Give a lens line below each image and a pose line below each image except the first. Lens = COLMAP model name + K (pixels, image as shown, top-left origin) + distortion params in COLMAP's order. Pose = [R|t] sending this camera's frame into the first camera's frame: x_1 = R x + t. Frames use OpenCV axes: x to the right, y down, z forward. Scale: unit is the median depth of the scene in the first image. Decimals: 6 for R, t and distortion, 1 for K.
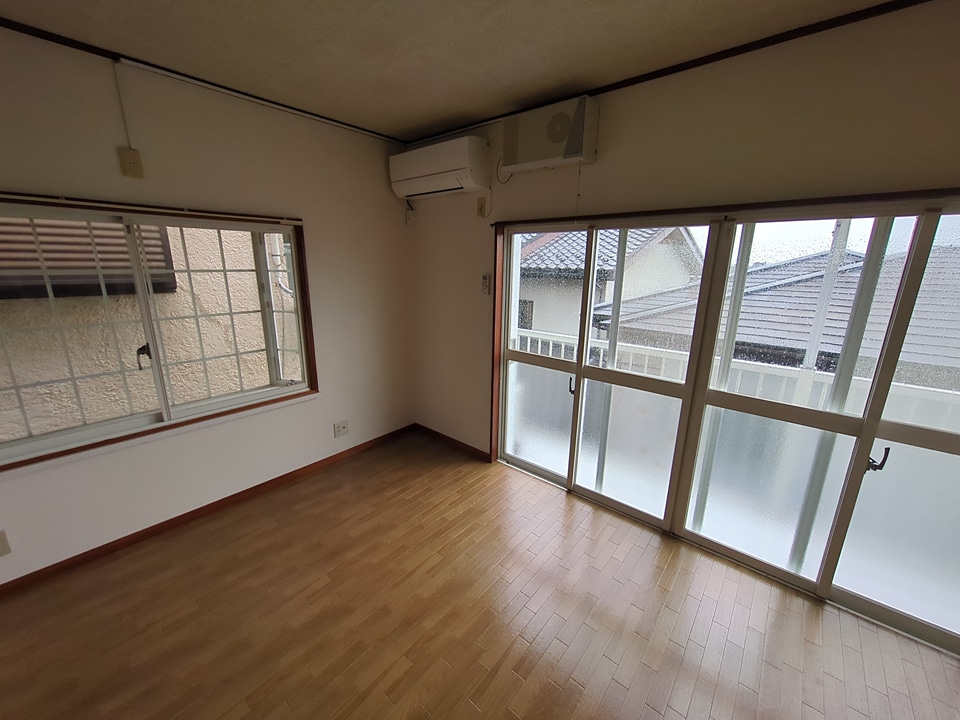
lens RADIAL K [[378.9, 0, 478.3], [0, 378.9, 355.0], [0, 0, 1]] dist [0.006322, 0.000207]
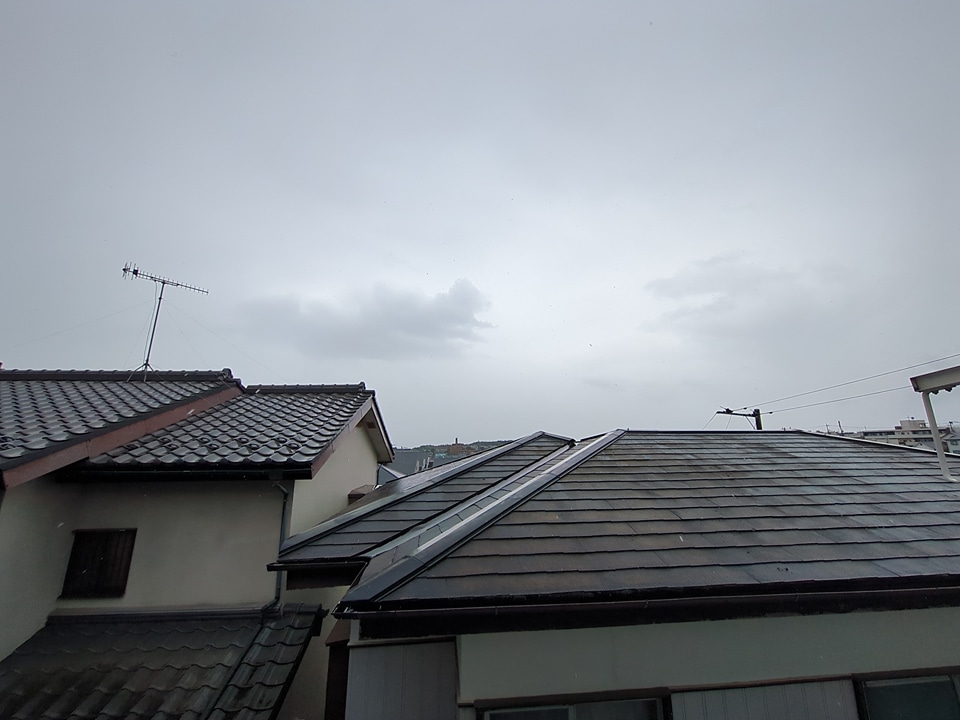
lens RADIAL K [[378.9, 0, 478.3], [0, 378.9, 355.0], [0, 0, 1]] dist [0.006322, 0.000207]
pose [[0.663774, 0.164927, 0.729523, 0.146933], [0.192769, 0.904707, -0.379928, -0.271753], [-0.722665, 0.392816, 0.568728, 1.098069]]
